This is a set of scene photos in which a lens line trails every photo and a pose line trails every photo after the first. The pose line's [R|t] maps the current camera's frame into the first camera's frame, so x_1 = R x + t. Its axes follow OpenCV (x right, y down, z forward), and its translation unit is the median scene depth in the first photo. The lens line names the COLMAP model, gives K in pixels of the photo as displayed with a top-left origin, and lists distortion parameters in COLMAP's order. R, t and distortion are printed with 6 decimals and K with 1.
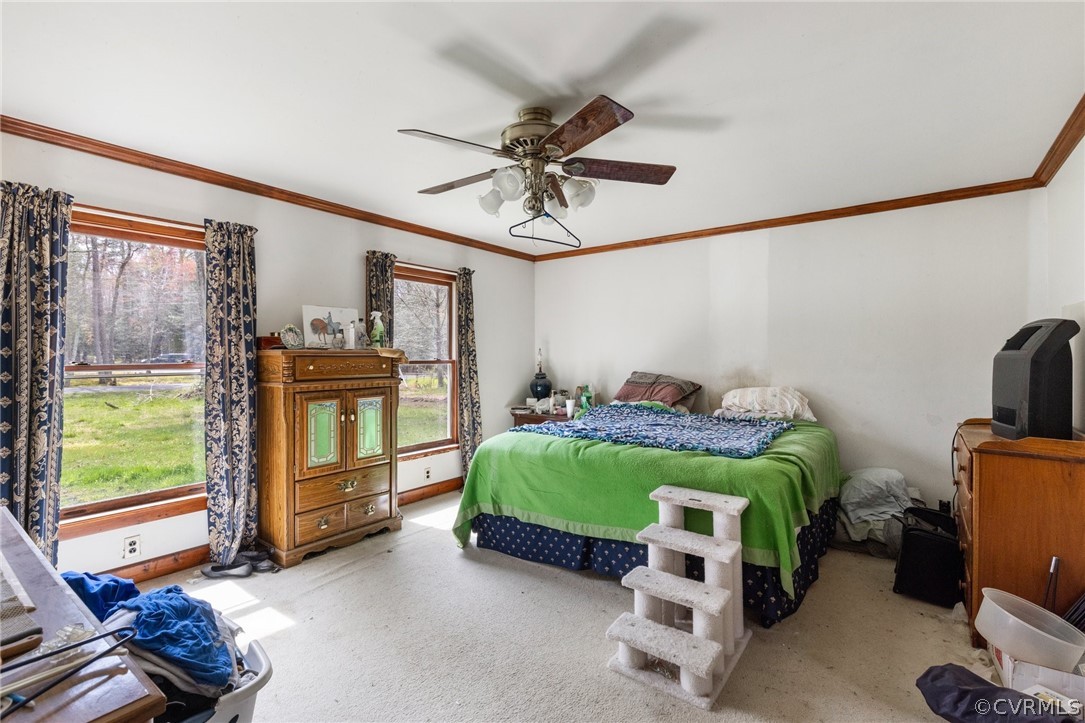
lens RADIAL K [[490.2, 0, 540.6], [0, 490.2, 356.0], [0, 0, 1]] dist [0.004660, -0.000532]
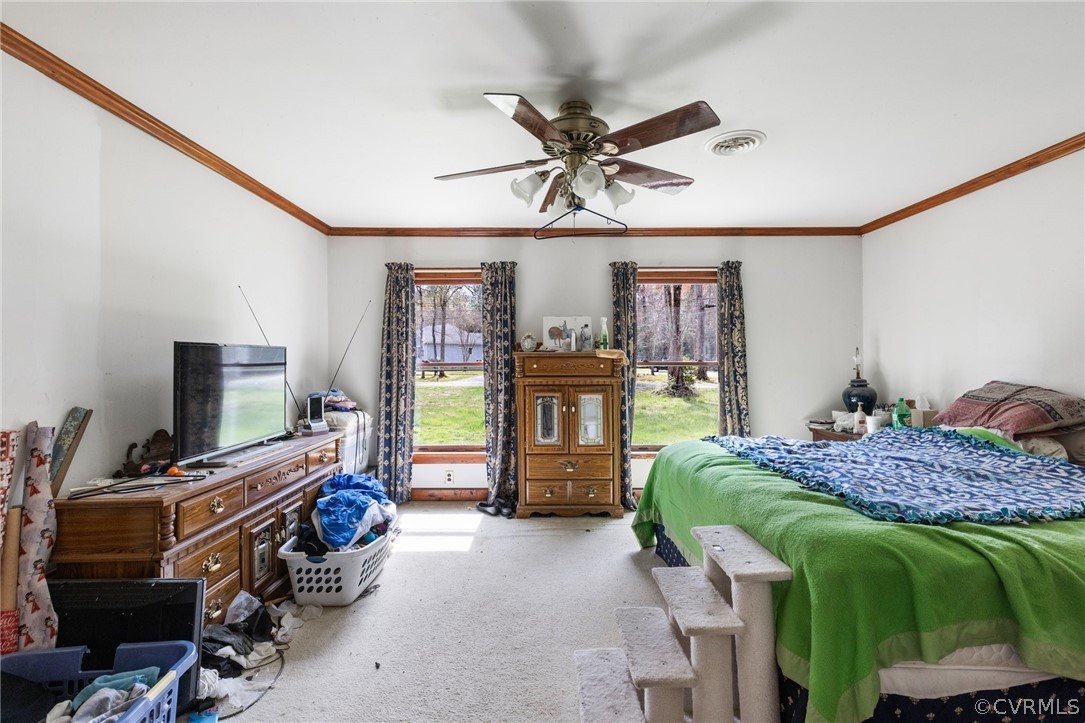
lens RADIAL K [[483.3, 0, 542.8], [0, 483.3, 363.1], [0, 0, 1]] dist [0.001558, -0.000116]
pose [[0.605263, 0.003667, -0.796017, 0.507202], [-0.000548, 0.999991, 0.004190, 0.010427], [0.796026, -0.002100, 0.605259, 0.249784]]
